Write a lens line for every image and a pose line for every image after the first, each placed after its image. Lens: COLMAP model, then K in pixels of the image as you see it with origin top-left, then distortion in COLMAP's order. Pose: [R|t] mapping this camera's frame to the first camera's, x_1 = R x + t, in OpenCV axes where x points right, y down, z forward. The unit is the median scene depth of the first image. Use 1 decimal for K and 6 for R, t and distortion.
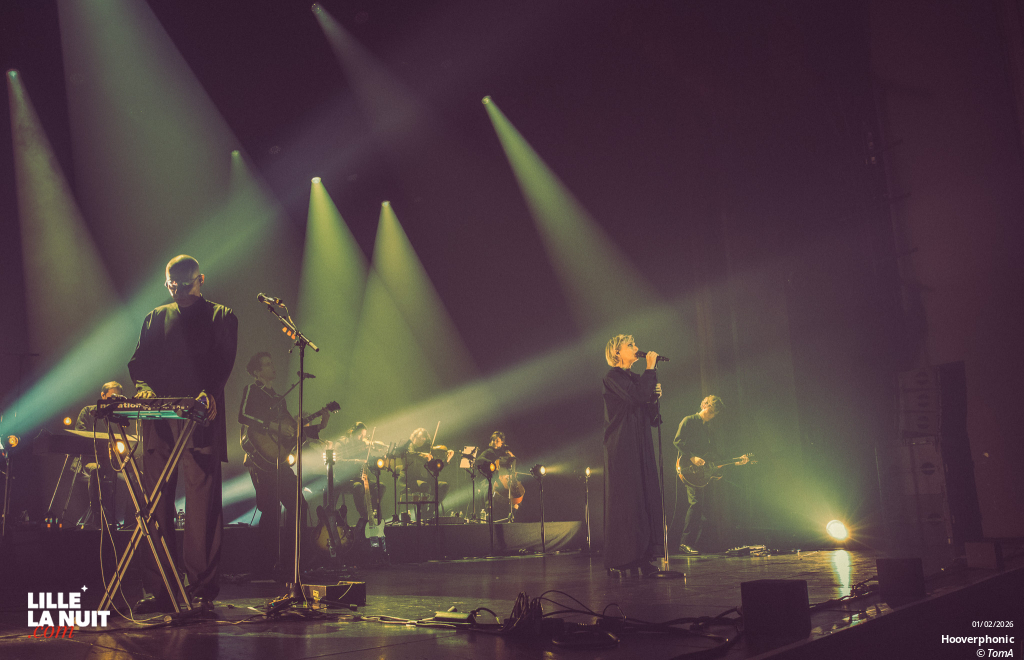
lens RADIAL K [[855.9, 0, 453.7], [0, 855.9, 360.3], [0, 0, 1]] dist [-0.049315, 0.006686]
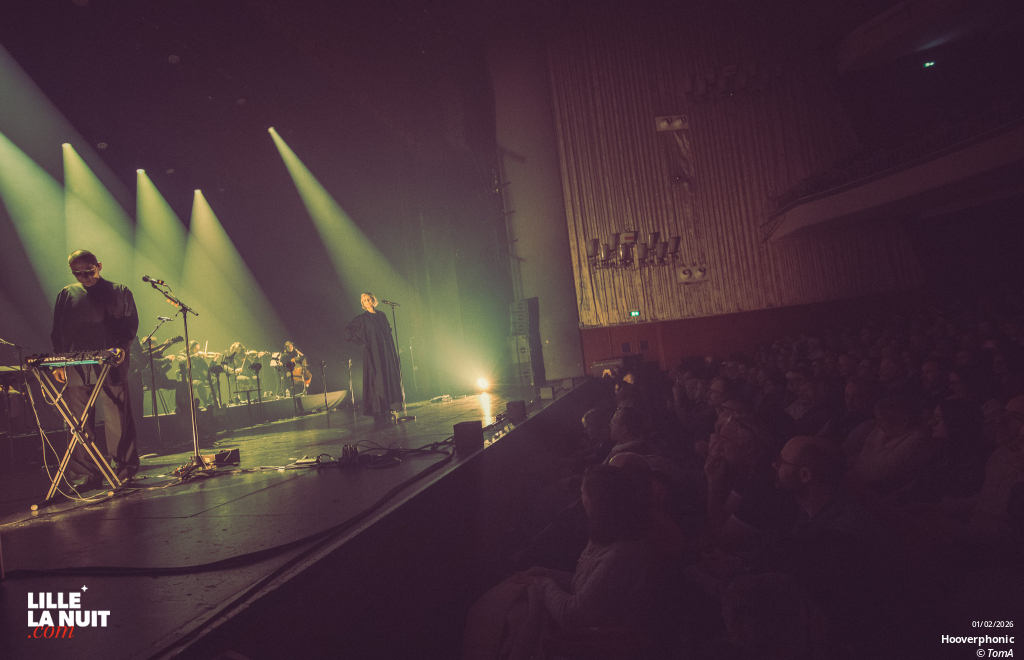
lens RADIAL K [[504.2, 0, 505.8], [0, 504.2, 351.4], [0, 0, 1]] dist [-0.002940, 0.000059]
pose [[0.882870, -0.067805, 0.464697, -0.050799], [0.004465, 0.990689, 0.136071, -0.038991], [-0.469597, -0.118058, 0.874952, -0.064710]]
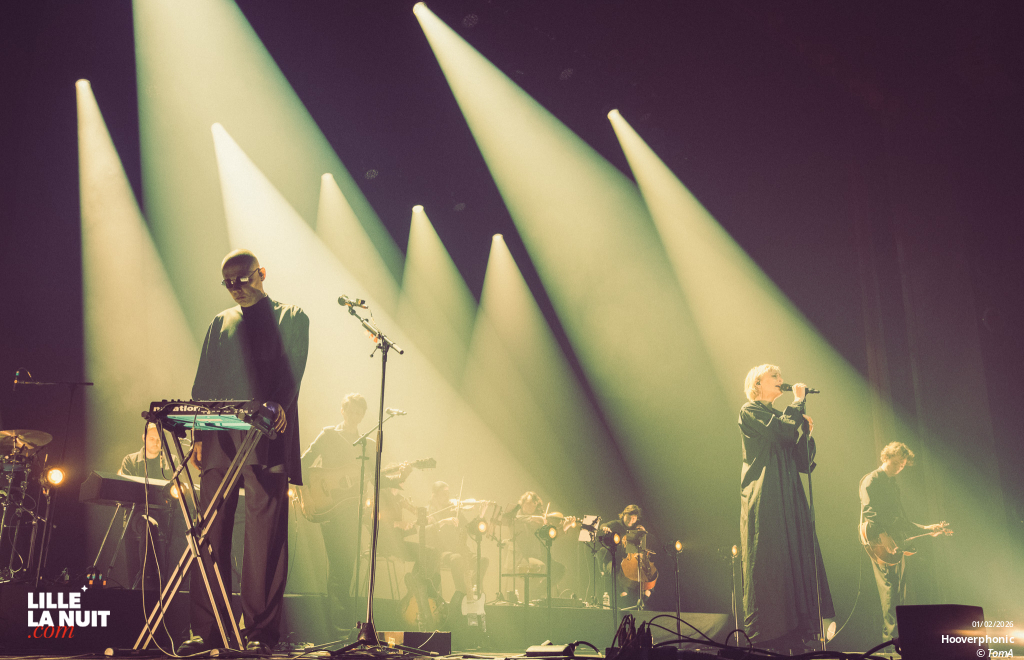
lens RADIAL K [[1013.6, 0, 512.0], [0, 1013.6, 330.0], [0, 0, 1]] dist [-0.014314, 0.026151]
pose [[0.997382, 0.006580, -0.072015, 0.015359], [-0.015011, 0.993000, -0.117161, 0.047195], [0.070740, 0.117935, 0.990498, -0.011915]]
